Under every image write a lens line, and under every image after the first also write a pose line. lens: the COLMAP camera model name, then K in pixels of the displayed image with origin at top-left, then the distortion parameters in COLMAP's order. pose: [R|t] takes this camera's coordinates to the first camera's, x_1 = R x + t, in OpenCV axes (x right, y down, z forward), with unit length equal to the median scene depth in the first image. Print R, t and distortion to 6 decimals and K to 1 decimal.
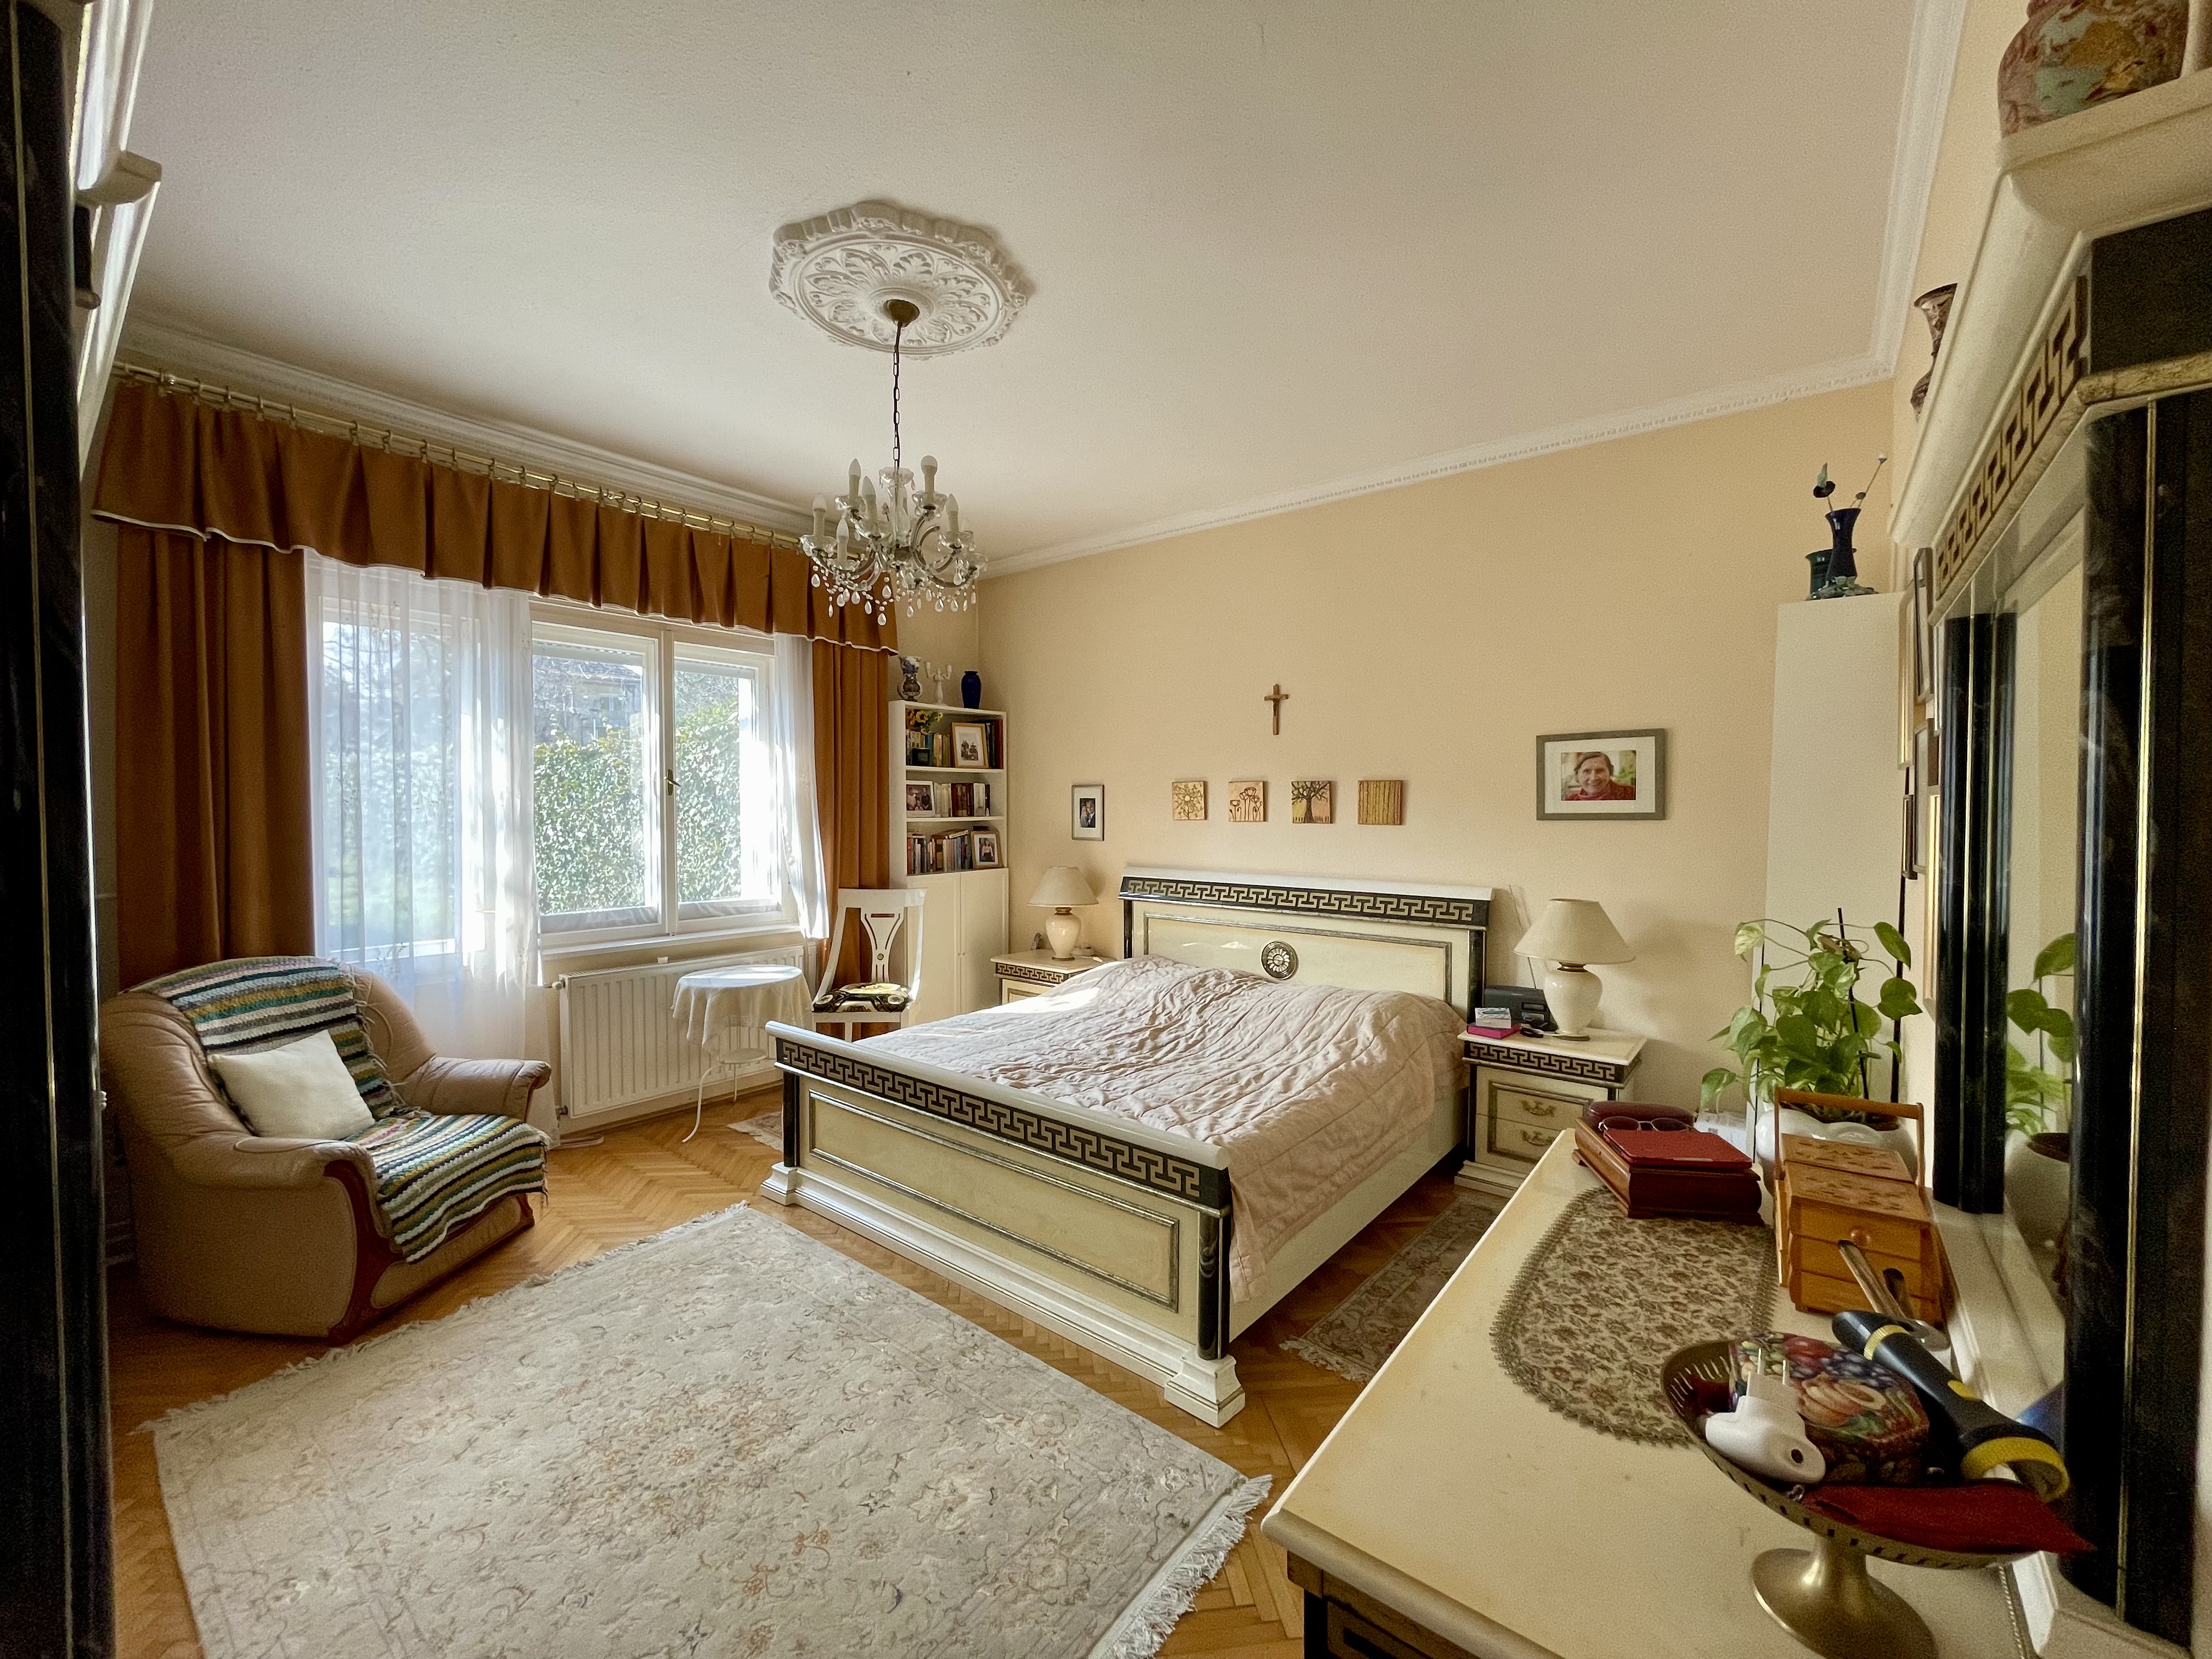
lens RADIAL K [[889.8, 0, 1104.7], [0, 889.8, 826.2], [0, 0, 1]] dist [-0.006604, 0.002332]
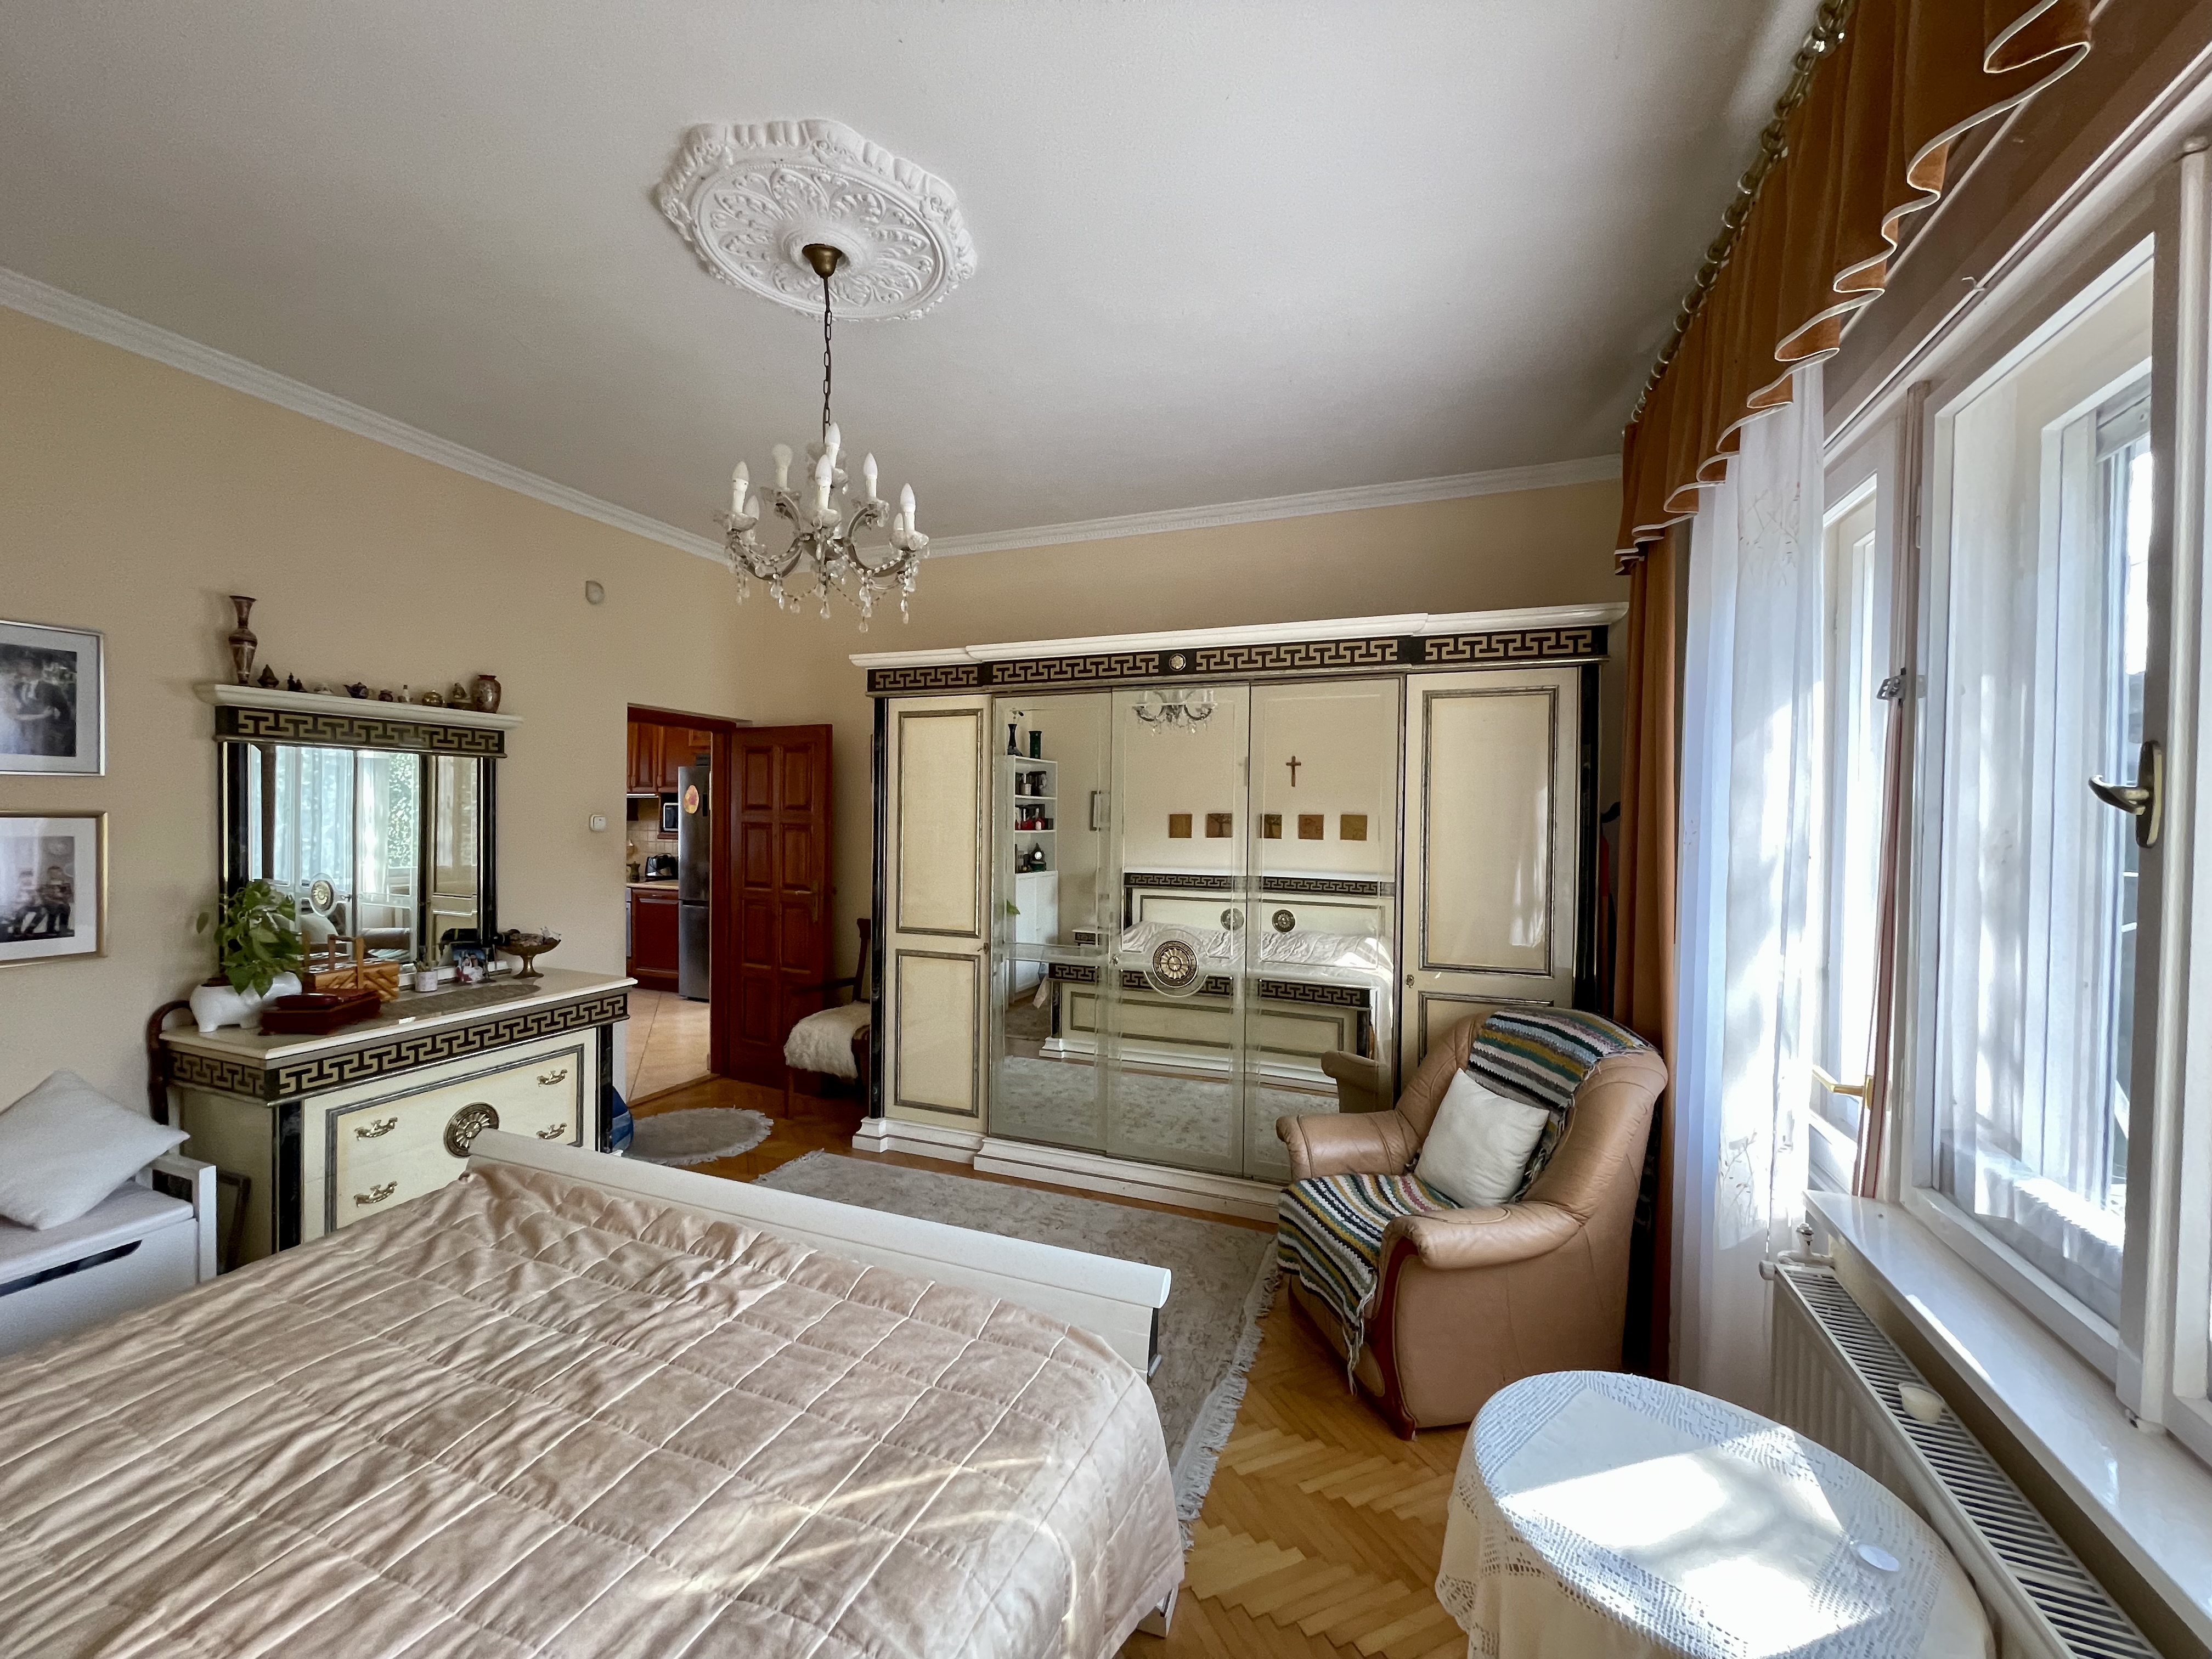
lens RADIAL K [[889.8, 0, 1106.8], [0, 889.8, 832.7], [0, 0, 1]] dist [-0.006604, 0.002332]
pose [[-0.955909, -0.010891, -0.293460, -0.213617], [-0.020988, 0.999290, 0.031279, -0.061561], [0.292911, 0.036059, -0.955460, 1.740327]]
